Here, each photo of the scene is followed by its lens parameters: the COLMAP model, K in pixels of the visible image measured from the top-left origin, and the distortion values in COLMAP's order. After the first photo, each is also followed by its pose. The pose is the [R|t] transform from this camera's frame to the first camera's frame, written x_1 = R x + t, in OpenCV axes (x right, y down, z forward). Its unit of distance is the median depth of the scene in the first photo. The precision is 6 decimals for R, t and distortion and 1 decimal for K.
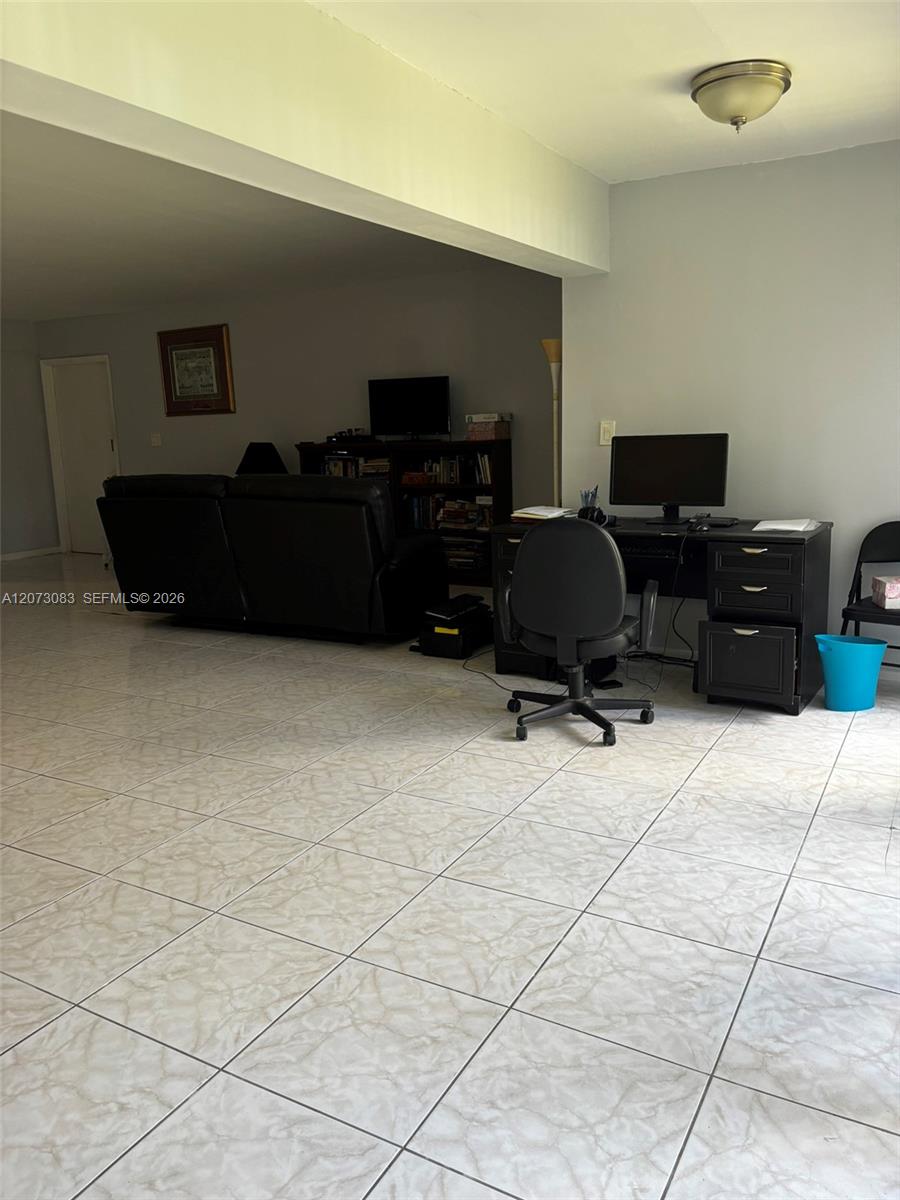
lens RADIAL K [[912.5, 0, 450.0], [0, 912.5, 600.0], [0, 0, 1]] dist [0.113131, -0.096613]
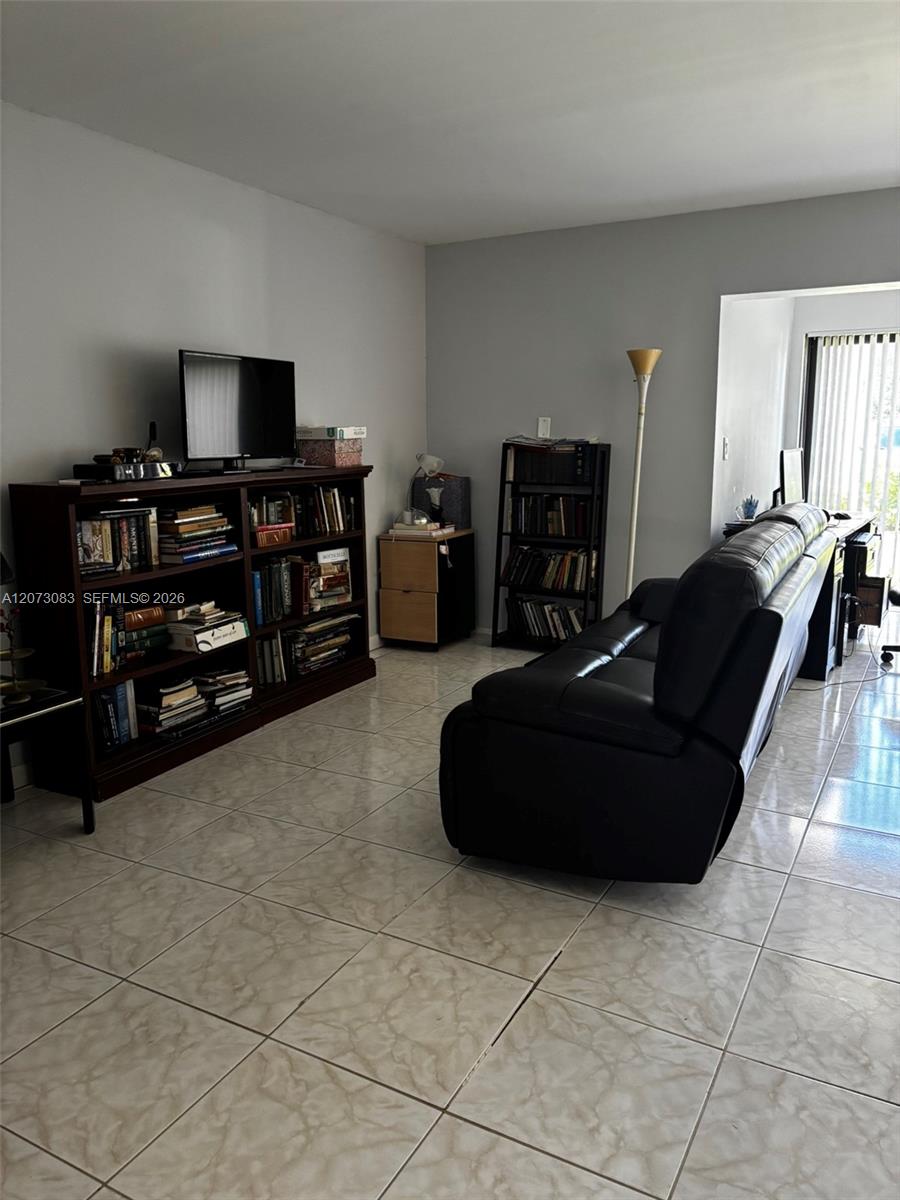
lens RADIAL K [[912.5, 0, 450.0], [0, 912.5, 600.0], [0, 0, 1]] dist [0.113131, -0.096613]
pose [[-0.013962, -0.155764, 0.987696, -0.614625], [0.201336, 0.967122, 0.155365, -0.161909], [-0.979423, 0.201027, 0.017858, 0.897133]]
